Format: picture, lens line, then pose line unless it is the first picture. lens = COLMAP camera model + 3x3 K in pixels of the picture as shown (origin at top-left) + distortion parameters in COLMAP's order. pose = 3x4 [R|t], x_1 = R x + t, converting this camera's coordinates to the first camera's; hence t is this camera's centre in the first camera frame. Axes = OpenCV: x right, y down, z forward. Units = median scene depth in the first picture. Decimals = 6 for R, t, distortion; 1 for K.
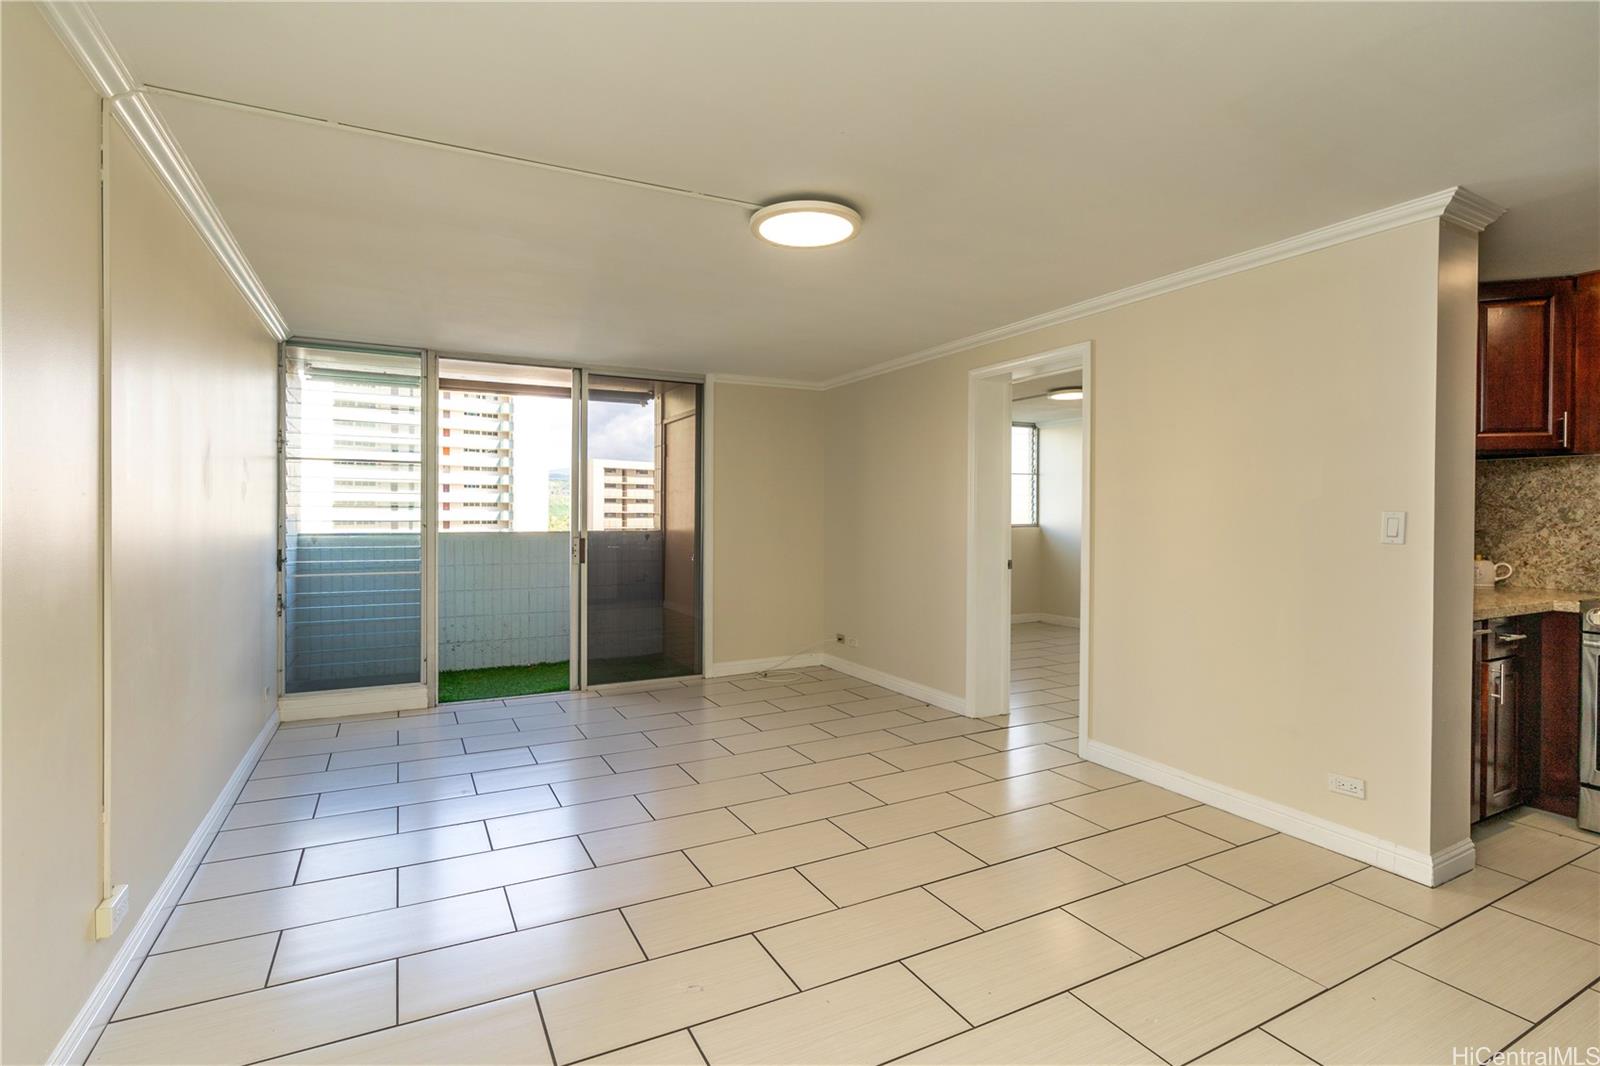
lens RADIAL K [[762.6, 0, 803.4], [0, 762.6, 521.9], [0, 0, 1]] dist [0.030430, -0.000239]
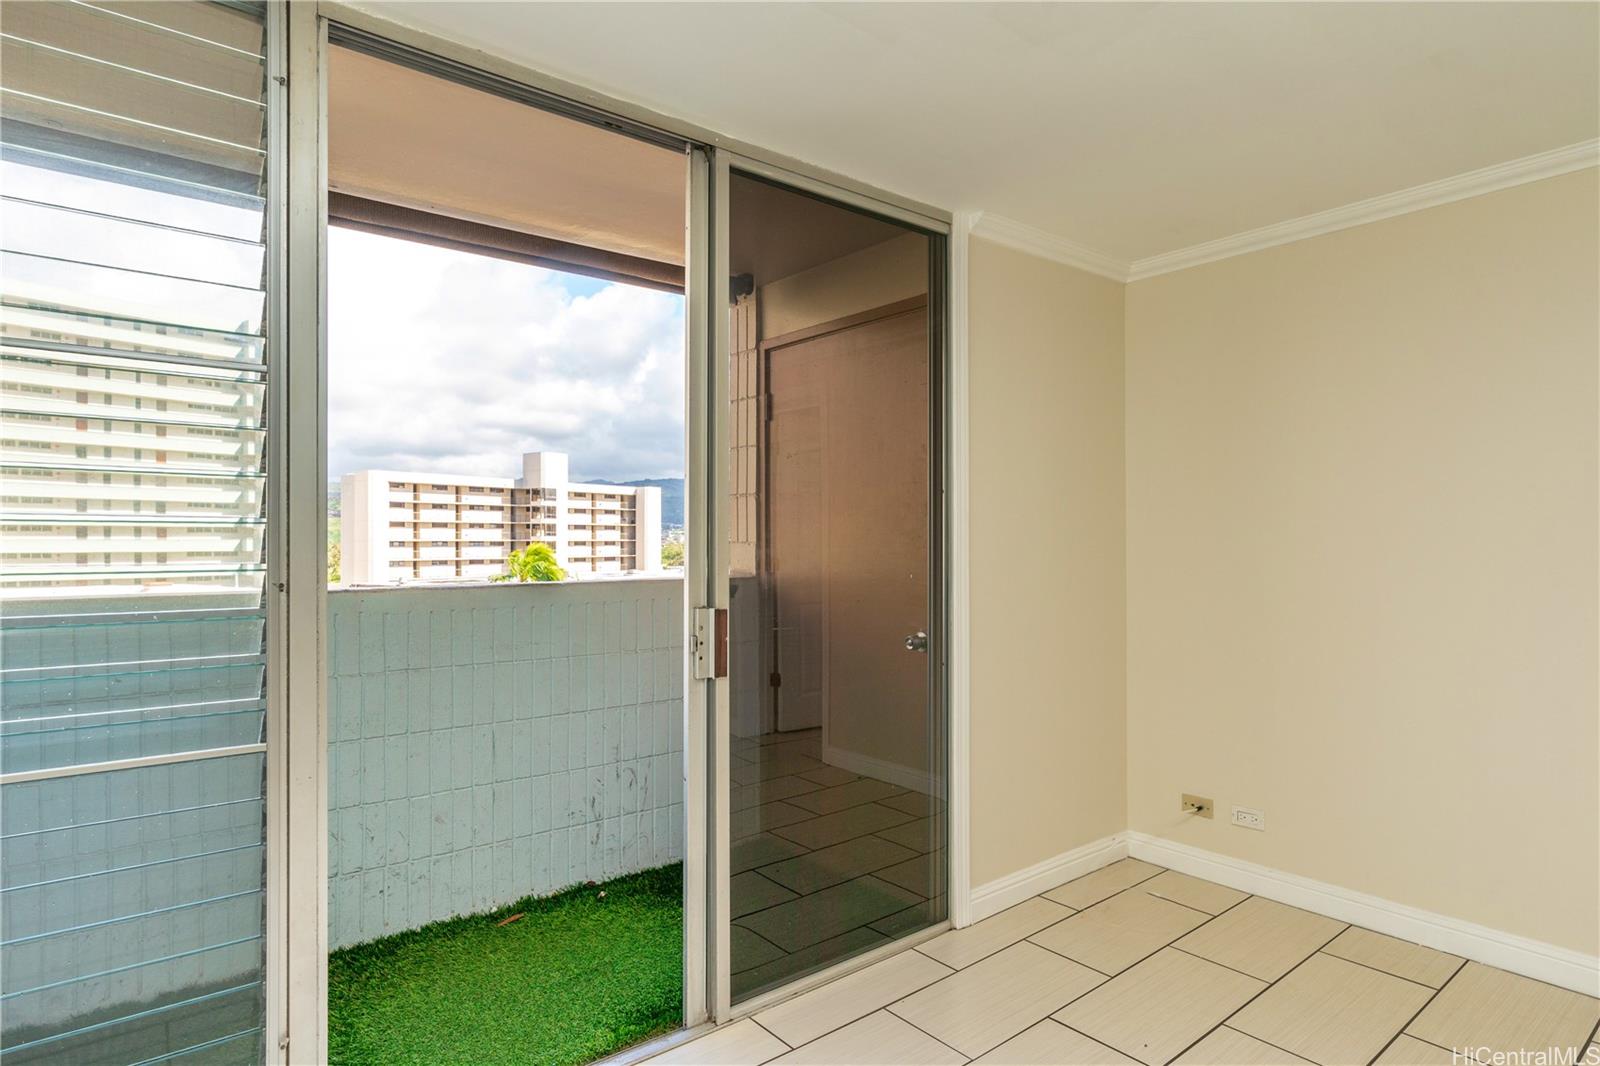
lens RADIAL K [[909.3, 0, 822.3], [0, 909.3, 544.8], [0, 0, 1]] dist [-0.009683, -0.000774]
pose [[0.979953, -0.003691, 0.199193, -0.258626], [0.004958, 0.999971, -0.005864, -0.004930], [-0.199165, 0.006734, 0.979943, 0.446223]]
